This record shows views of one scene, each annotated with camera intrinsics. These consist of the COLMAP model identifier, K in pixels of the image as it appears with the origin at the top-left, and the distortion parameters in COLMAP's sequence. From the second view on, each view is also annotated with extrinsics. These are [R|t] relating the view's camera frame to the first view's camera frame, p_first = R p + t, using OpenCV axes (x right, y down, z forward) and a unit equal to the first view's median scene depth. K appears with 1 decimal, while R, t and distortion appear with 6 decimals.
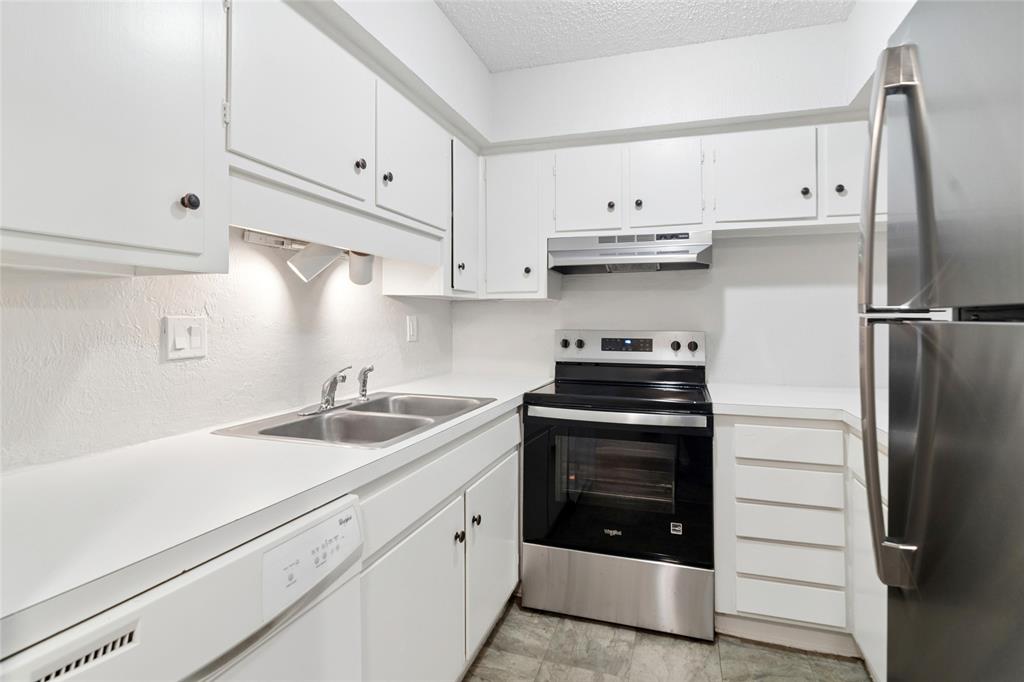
lens RADIAL K [[490.4, 0, 514.1], [0, 490.4, 313.5], [0, 0, 1]] dist [-0.001170, -0.000327]
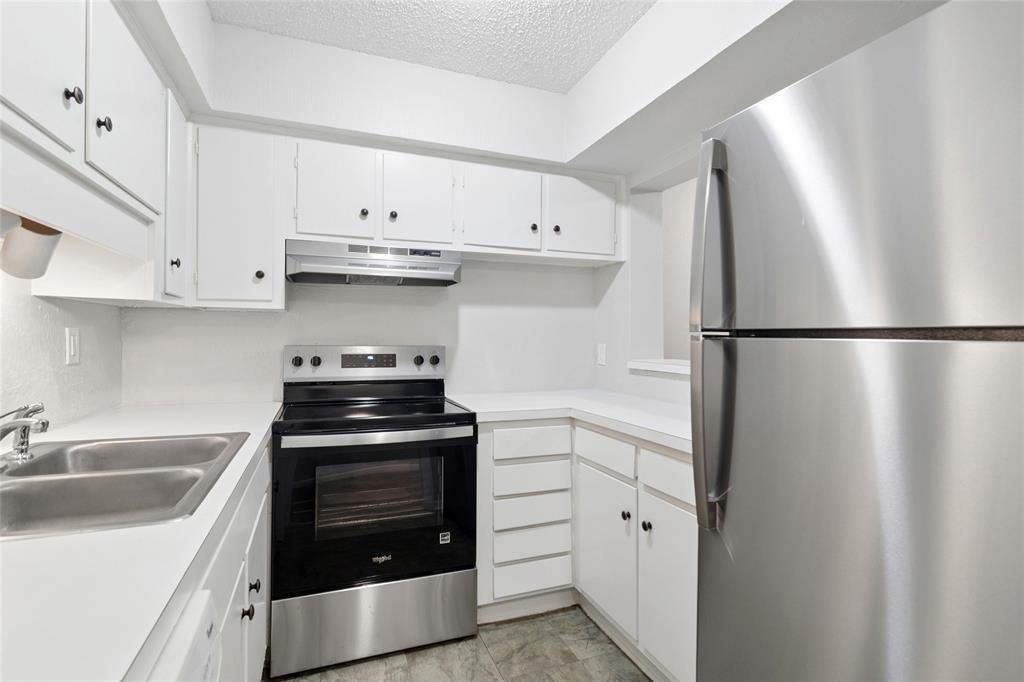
lens RADIAL K [[497.3, 0, 512.5], [0, 497.3, 329.2], [0, 0, 1]] dist [-0.001323, 0.000252]
pose [[0.786594, 0.011249, 0.617369, -0.184805], [-0.013176, 0.999912, -0.001432, 0.000169], [-0.617331, -0.007008, 0.786673, 0.084704]]
